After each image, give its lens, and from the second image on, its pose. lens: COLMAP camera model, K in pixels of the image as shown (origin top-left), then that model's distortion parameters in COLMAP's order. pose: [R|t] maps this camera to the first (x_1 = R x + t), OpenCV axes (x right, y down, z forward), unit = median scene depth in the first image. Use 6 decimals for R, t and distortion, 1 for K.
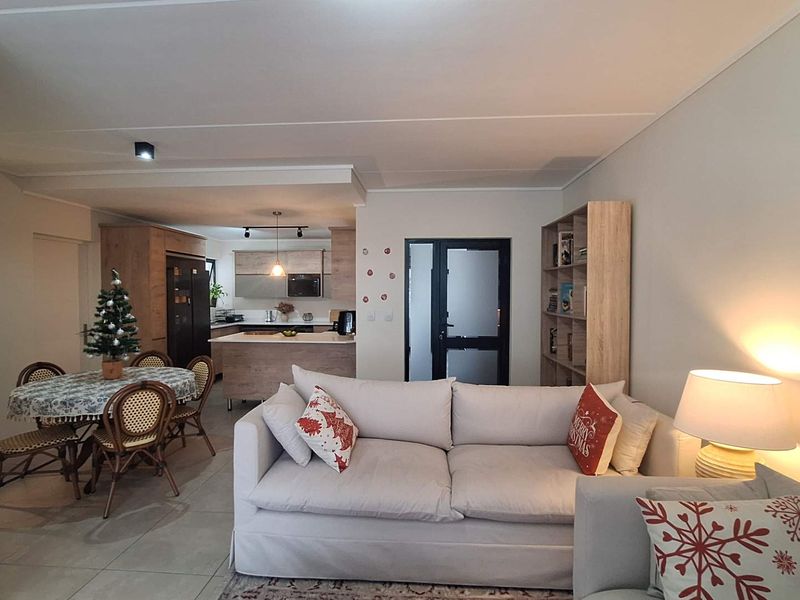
lens RADIAL K [[423.9, 0, 395.6], [0, 423.9, 309.4], [0, 0, 1]] dist [-0.006780, 0.001186]
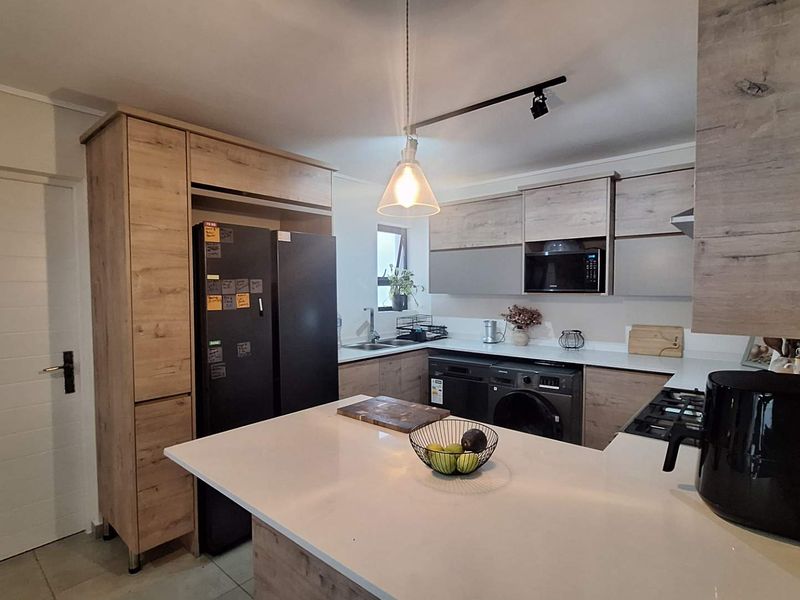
lens RADIAL K [[423.9, 0, 395.6], [0, 423.9, 309.4], [0, 0, 1]] dist [-0.006780, 0.001186]
pose [[0.800433, 0.025950, -0.598860, -0.129899], [-0.017552, 0.999649, 0.019857, -0.026799], [0.599165, -0.005383, 0.800607, 0.767913]]
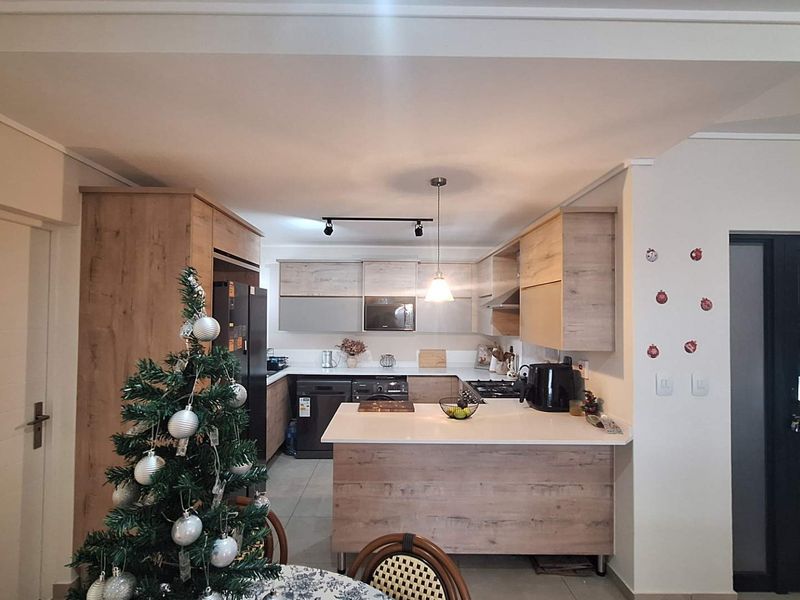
lens RADIAL K [[423.9, 0, 395.6], [0, 423.9, 309.4], [0, 0, 1]] dist [-0.006780, 0.001186]
pose [[0.996564, 0.009855, 0.082239, -0.356851], [-0.005465, 0.998556, -0.053435, -0.039083], [-0.082647, 0.052802, 0.995179, 0.467924]]
